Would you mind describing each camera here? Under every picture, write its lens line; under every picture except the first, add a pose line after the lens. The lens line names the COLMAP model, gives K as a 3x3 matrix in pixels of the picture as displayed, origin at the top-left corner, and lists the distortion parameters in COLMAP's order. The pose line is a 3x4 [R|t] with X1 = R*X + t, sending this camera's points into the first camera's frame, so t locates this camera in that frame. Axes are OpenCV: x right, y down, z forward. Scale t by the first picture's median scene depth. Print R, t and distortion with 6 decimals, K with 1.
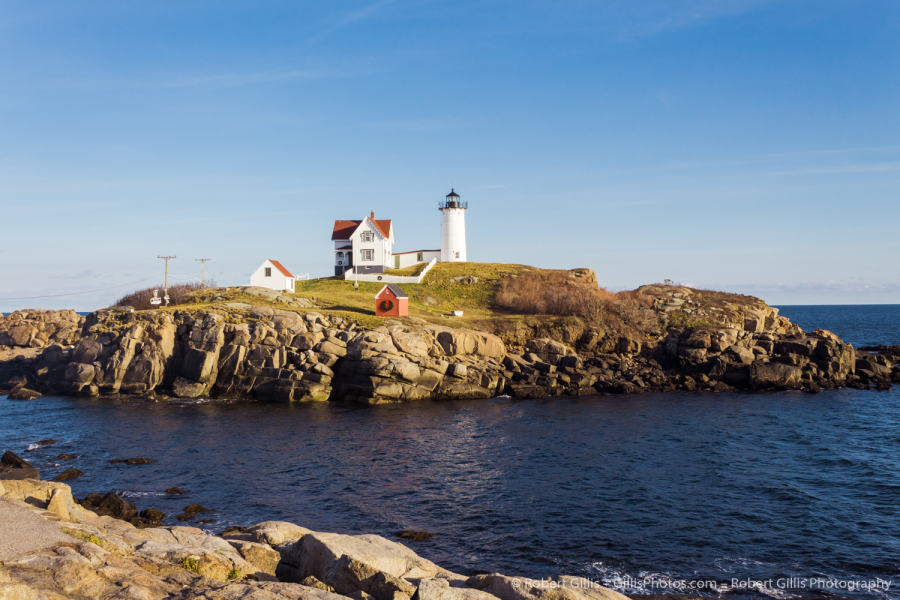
lens RADIAL K [[919.9, 0, 450.0], [0, 919.9, 300.0], [0, 0, 1]] dist [0.020111, 0.004636]
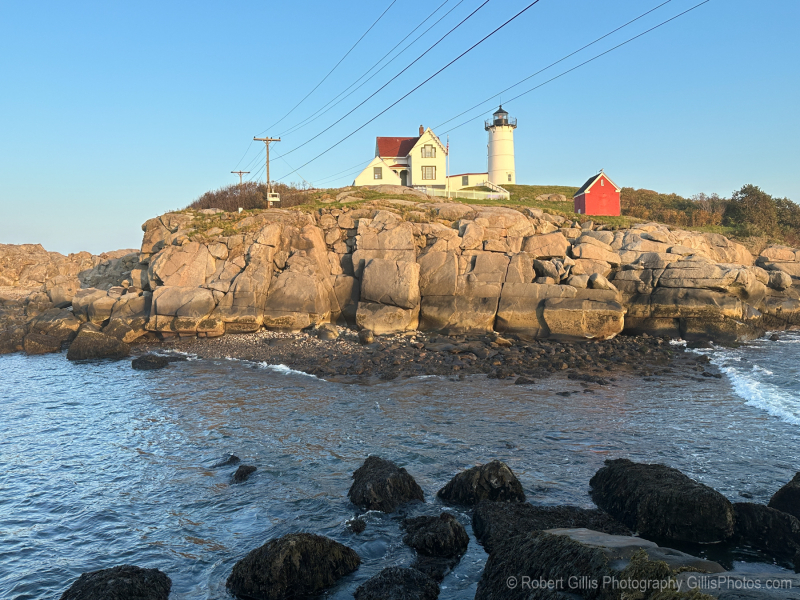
lens RADIAL K [[639.7, 0, 398.9], [0, 639.7, 319.8], [0, 0, 1]] dist [0.096948, -0.001736]
pose [[0.975956, -0.030261, 0.215858, -0.357282], [0.012789, 0.996559, 0.081888, 0.057887], [-0.217593, -0.077159, 0.972985, 0.543271]]
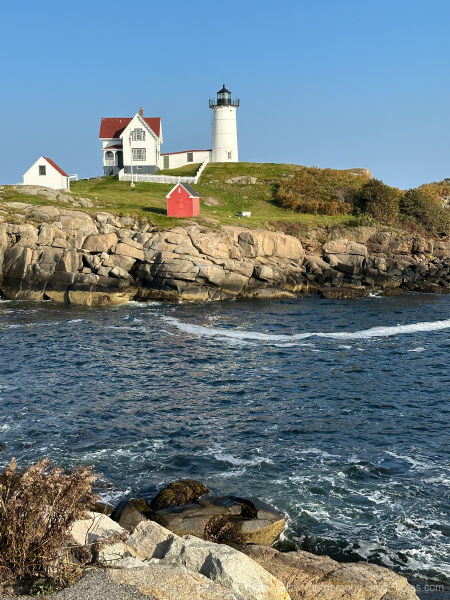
lens RADIAL K [[859.2, 0, 225.0], [0, 859.2, 300.0], [0, 0, 1]] dist [0.128874, -0.005420]
pose [[0.997783, -0.010423, 0.065734, -0.084264], [0.003355, 0.994283, 0.106726, 0.008918], [-0.066471, -0.106269, 0.992113, 0.113107]]
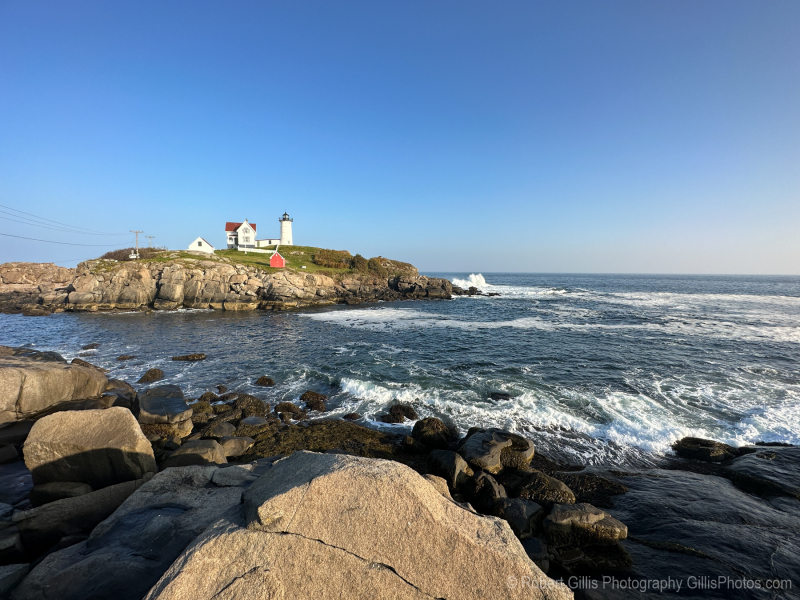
lens RADIAL K [[324.1, 0, 400.0], [0, 324.1, 300.0], [0, 0, 1]] dist [-0.000610, -0.000044]
pose [[0.894145, -0.025556, 0.447047, -0.153653], [-0.018219, 0.995467, 0.093348, 0.018621], [-0.447406, -0.091612, 0.889626, 0.237227]]
